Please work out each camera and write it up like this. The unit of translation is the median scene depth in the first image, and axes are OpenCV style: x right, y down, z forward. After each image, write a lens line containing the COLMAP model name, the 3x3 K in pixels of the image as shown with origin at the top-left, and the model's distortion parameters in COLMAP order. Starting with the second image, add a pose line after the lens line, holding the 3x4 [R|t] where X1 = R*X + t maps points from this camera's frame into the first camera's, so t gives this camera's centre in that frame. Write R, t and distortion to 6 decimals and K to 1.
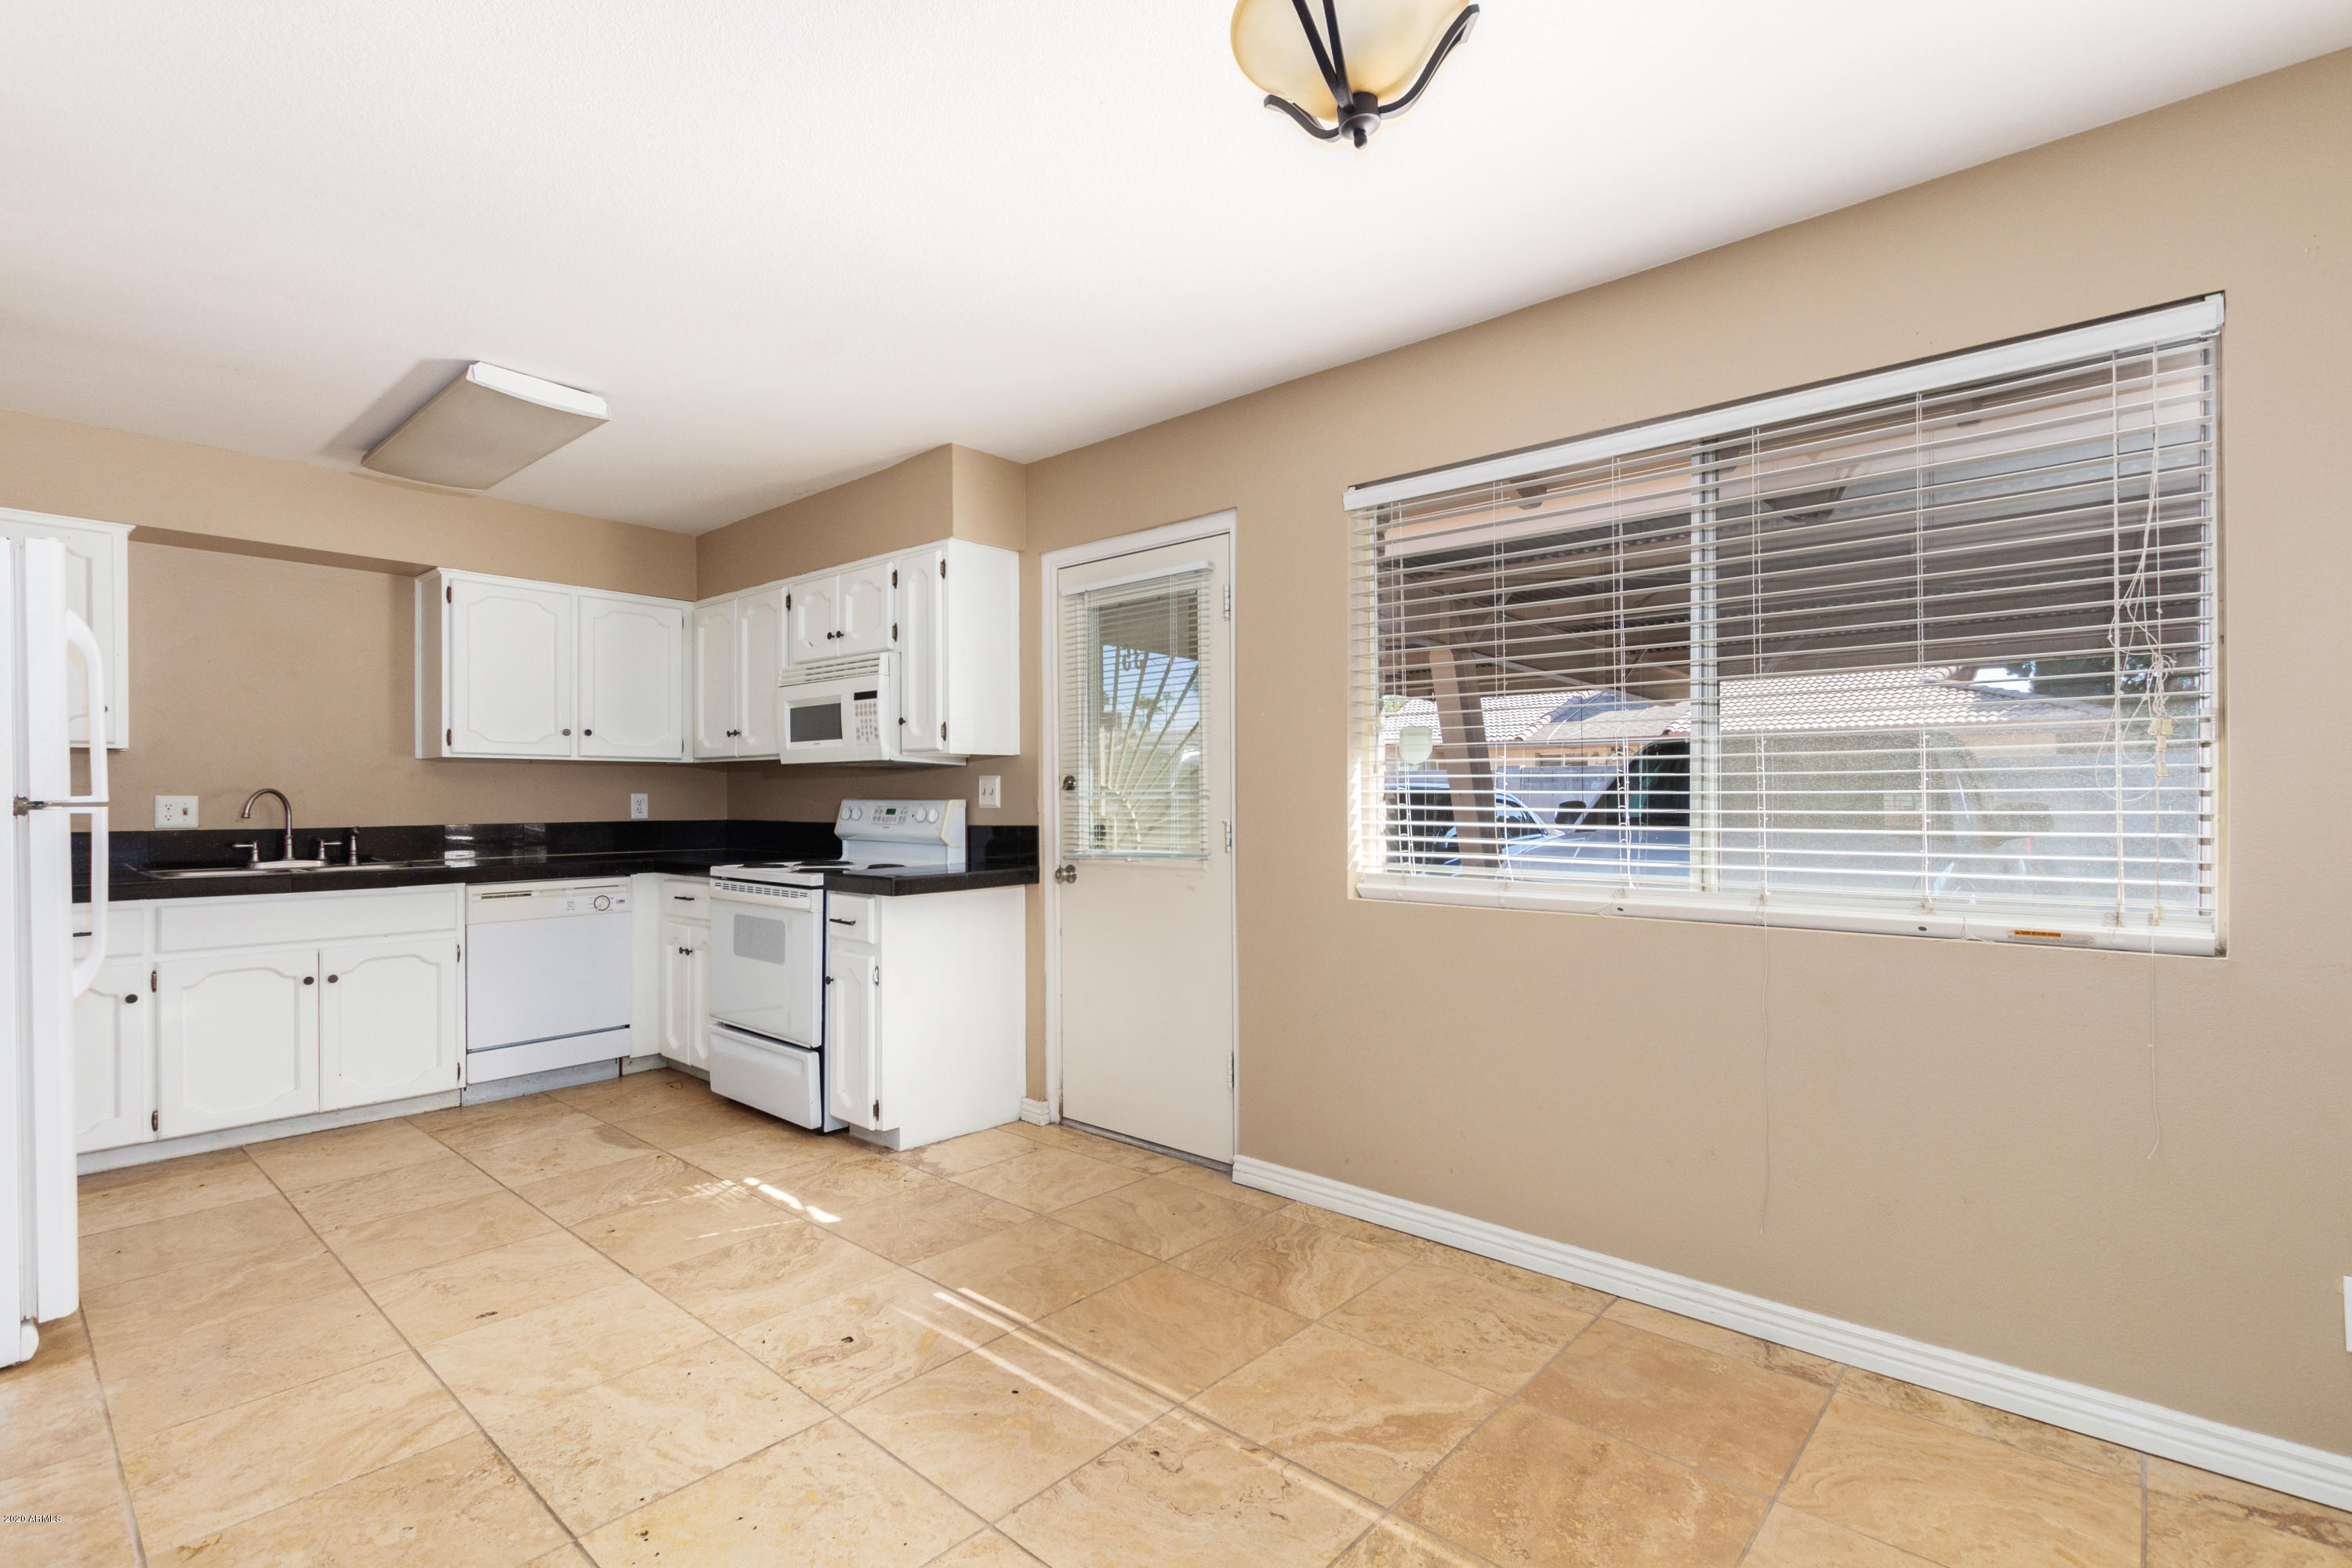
lens RADIAL K [[1073.2, 0, 1163.1], [0, 1073.2, 795.8], [0, 0, 1]] dist [0.013170, -0.007414]
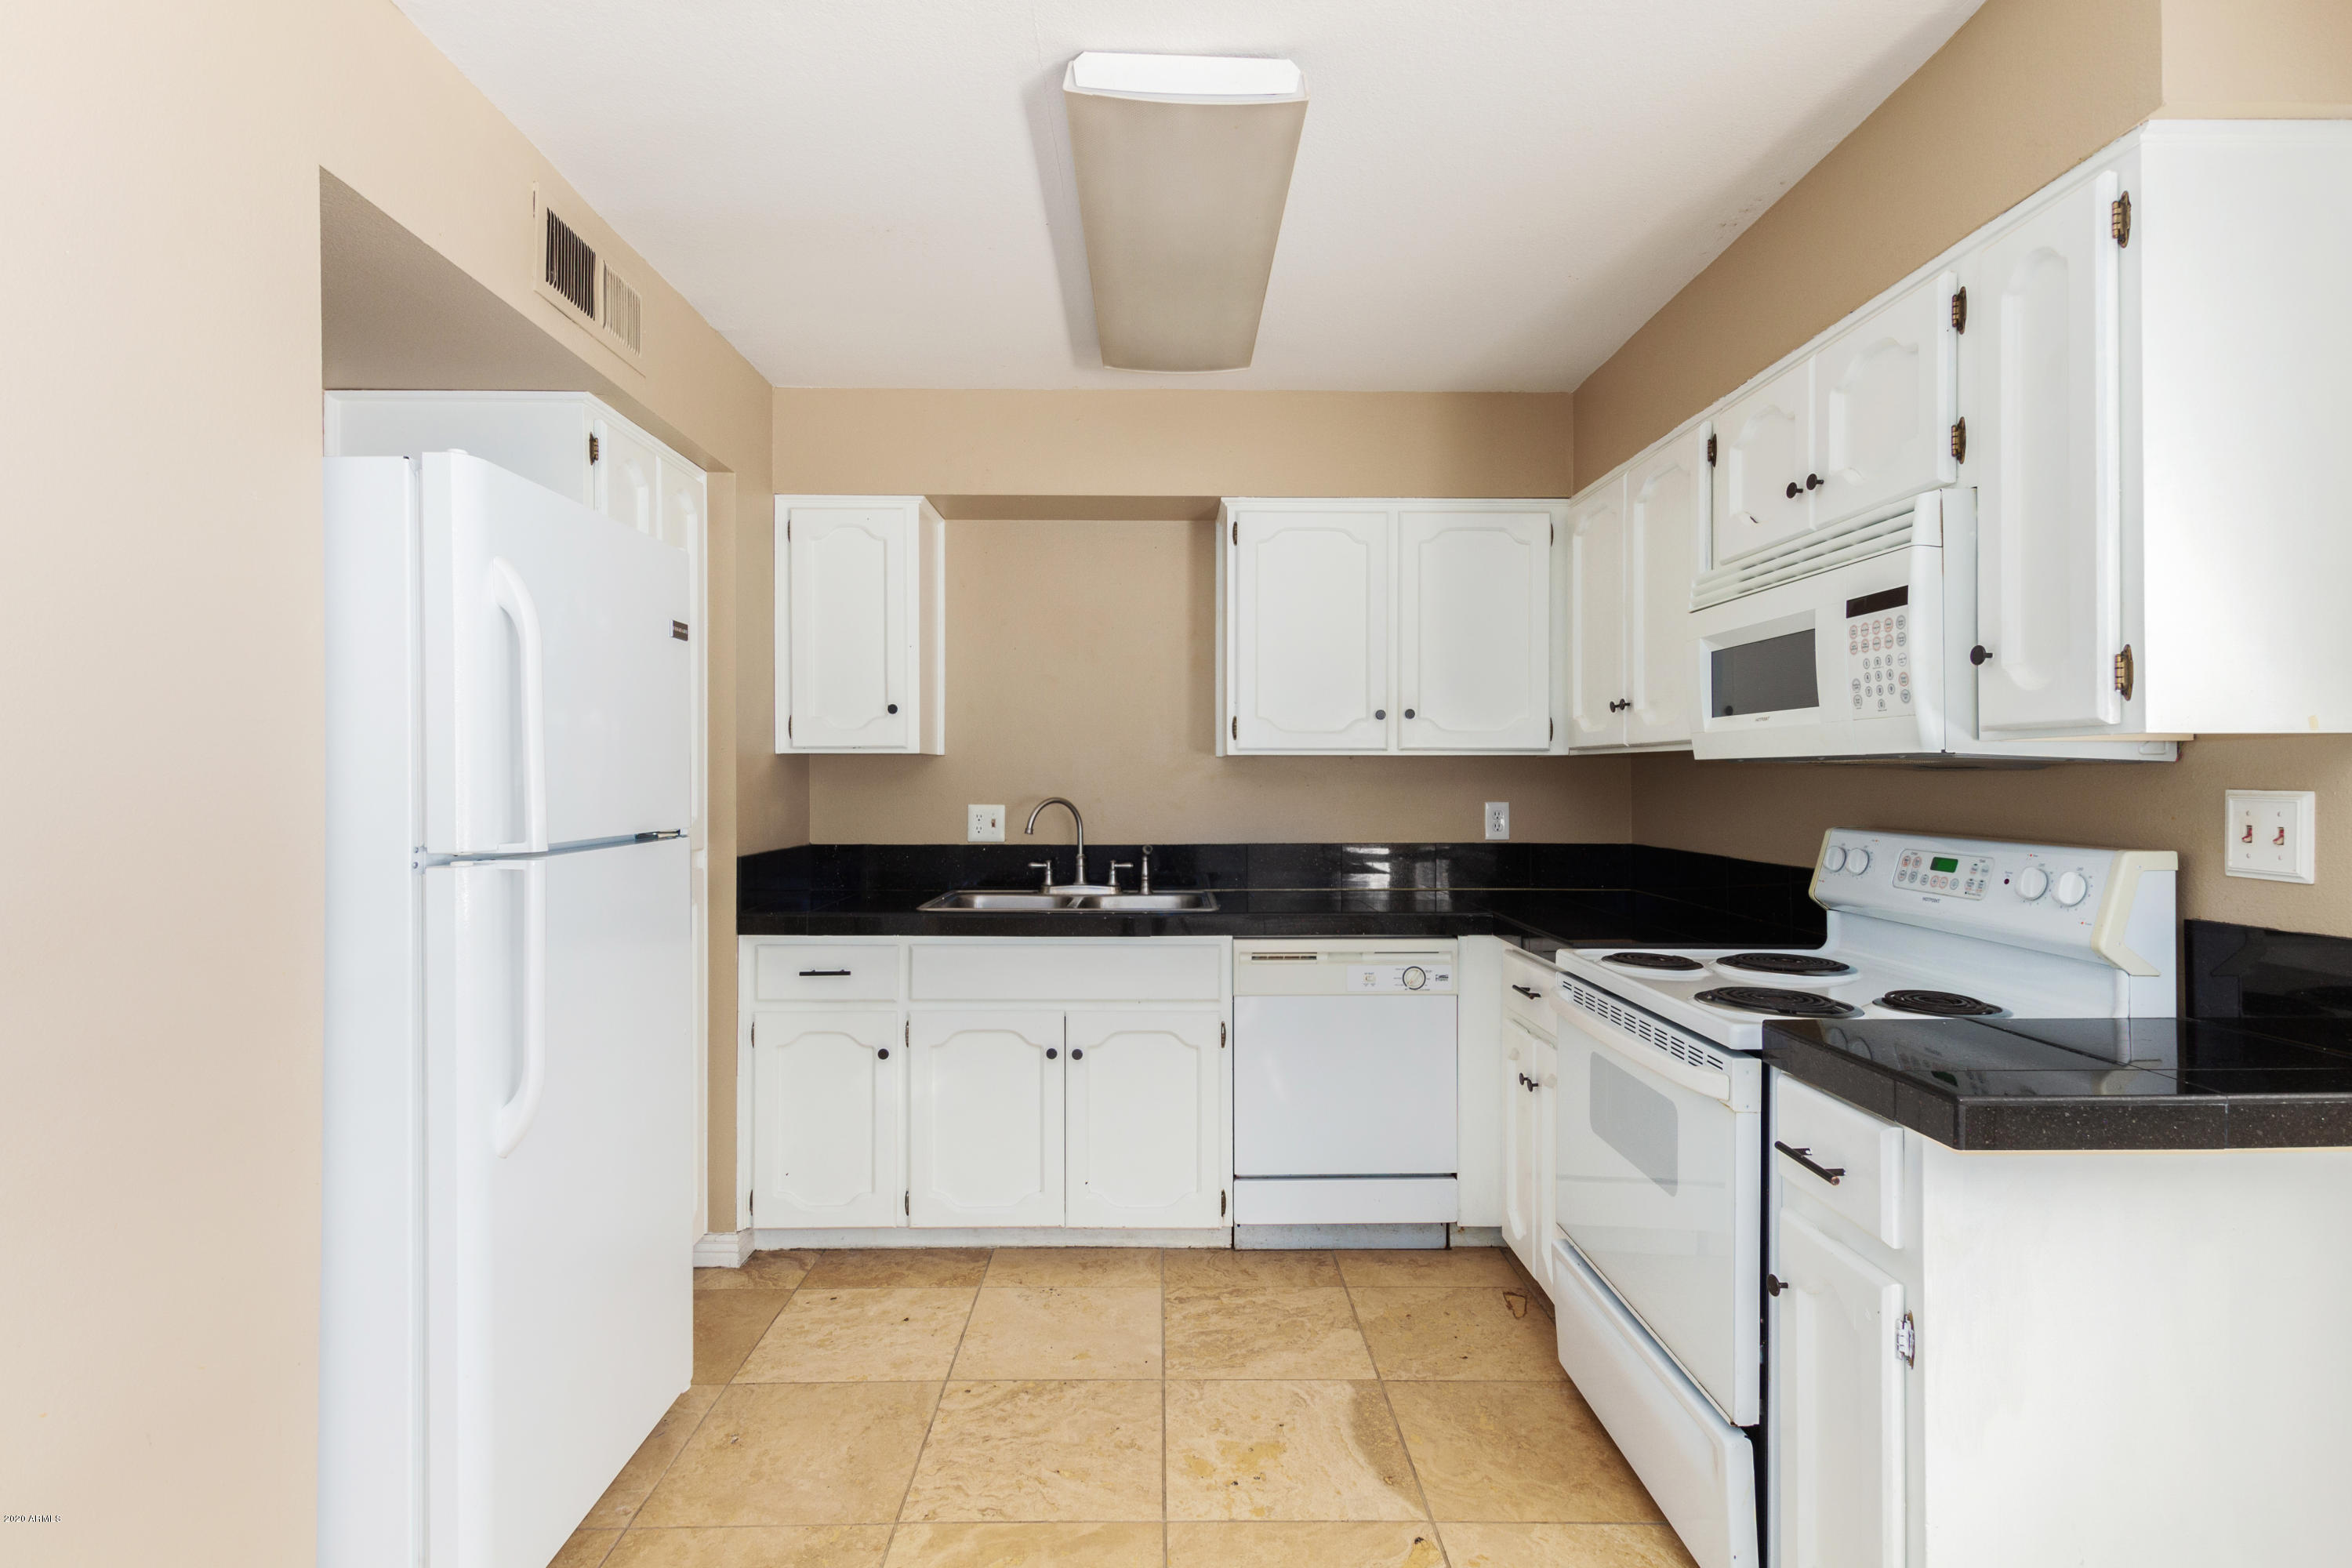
lens RADIAL K [[1139.7, 0, 1170.5], [0, 1139.7, 772.7], [0, 0, 1]] dist [0.013195, -0.000915]
pose [[0.673585, -0.000823, -0.739109, -0.124637], [-0.000715, 0.999998, -0.001765, -0.023750], [0.739110, 0.001718, 0.673583, 0.468366]]
